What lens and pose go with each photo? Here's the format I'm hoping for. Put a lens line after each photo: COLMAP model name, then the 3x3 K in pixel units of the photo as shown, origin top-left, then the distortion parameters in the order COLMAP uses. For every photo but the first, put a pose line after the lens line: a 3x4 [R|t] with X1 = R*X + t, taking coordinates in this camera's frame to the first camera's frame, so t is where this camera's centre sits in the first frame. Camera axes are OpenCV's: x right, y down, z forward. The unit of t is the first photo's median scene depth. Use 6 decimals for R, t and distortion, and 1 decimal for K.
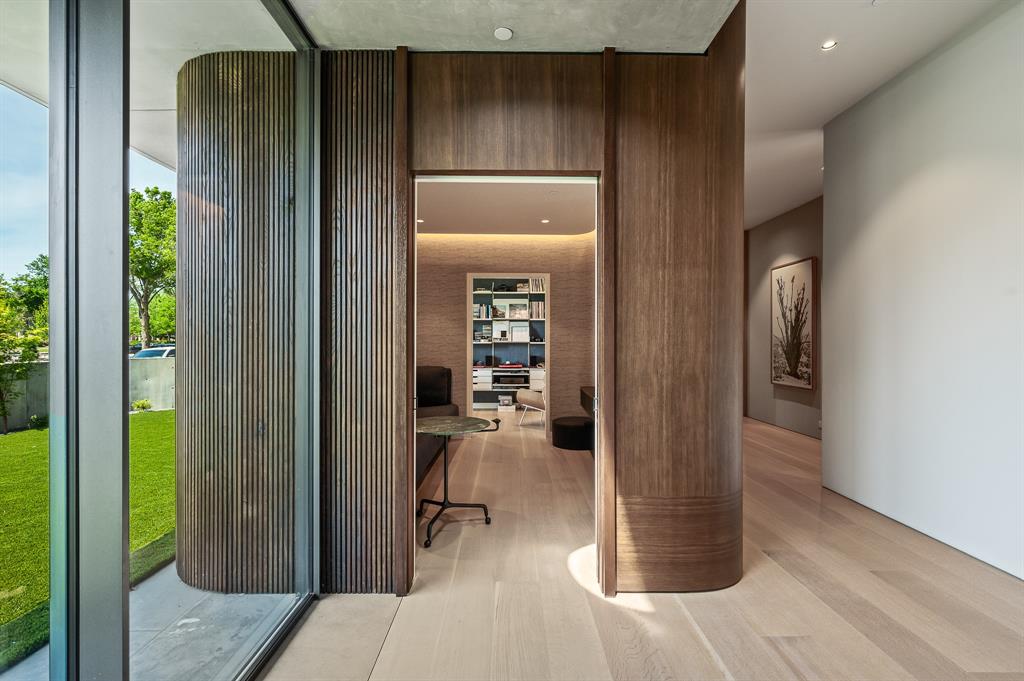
lens RADIAL K [[486.4, 0, 510.8], [0, 486.4, 342.4], [0, 0, 1]] dist [0.000535, 0.000119]
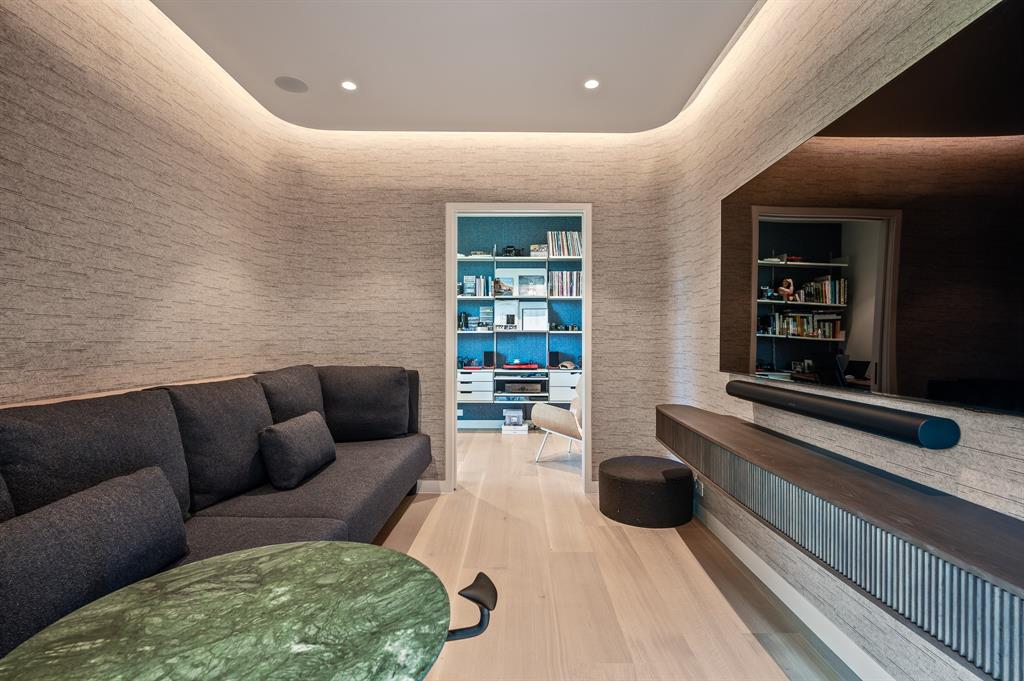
lens RADIAL K [[486.4, 0, 514.4], [0, 486.4, 342.4], [0, 0, 1]] dist [0.000535, 0.000119]
pose [[0.999975, -0.000142, -0.007111, -0.004482], [0.000133, 0.999999, -0.001237, 0.016119], [0.007111, 0.001236, 0.999974, 0.322169]]
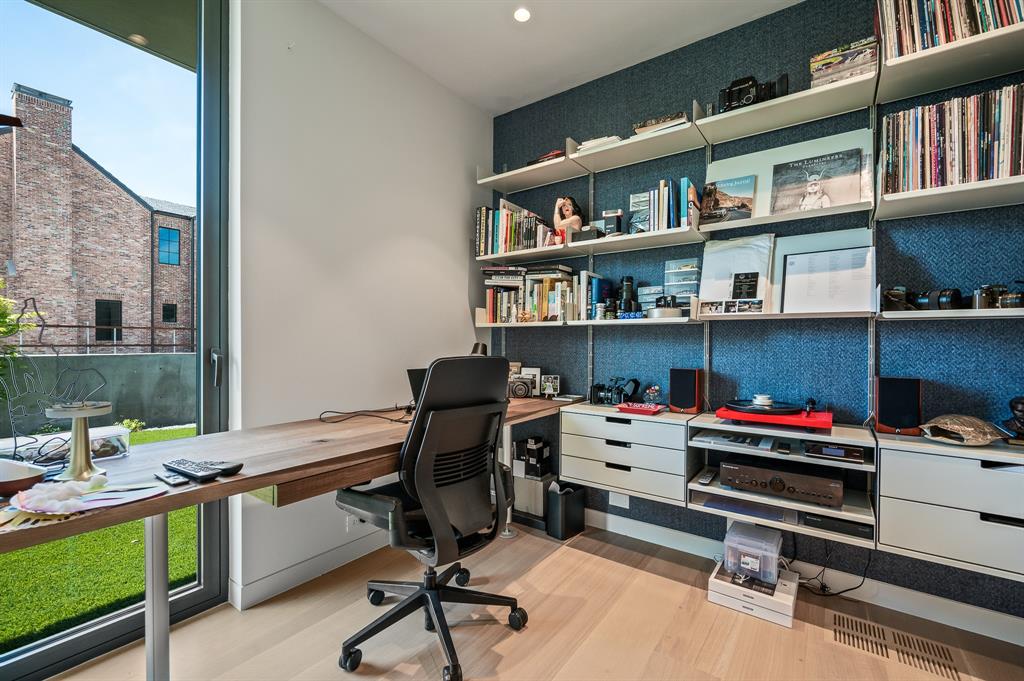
lens RADIAL K [[440.1, 0, 516.2], [0, 440.1, 345.0], [0, 0, 1]] dist [0.002087, -0.000346]
pose [[0.809524, 0.008009, -0.587032, 0.023809], [-0.004690, 0.999963, 0.007175, 0.012972], [0.587068, -0.003056, 0.809532, 0.752853]]
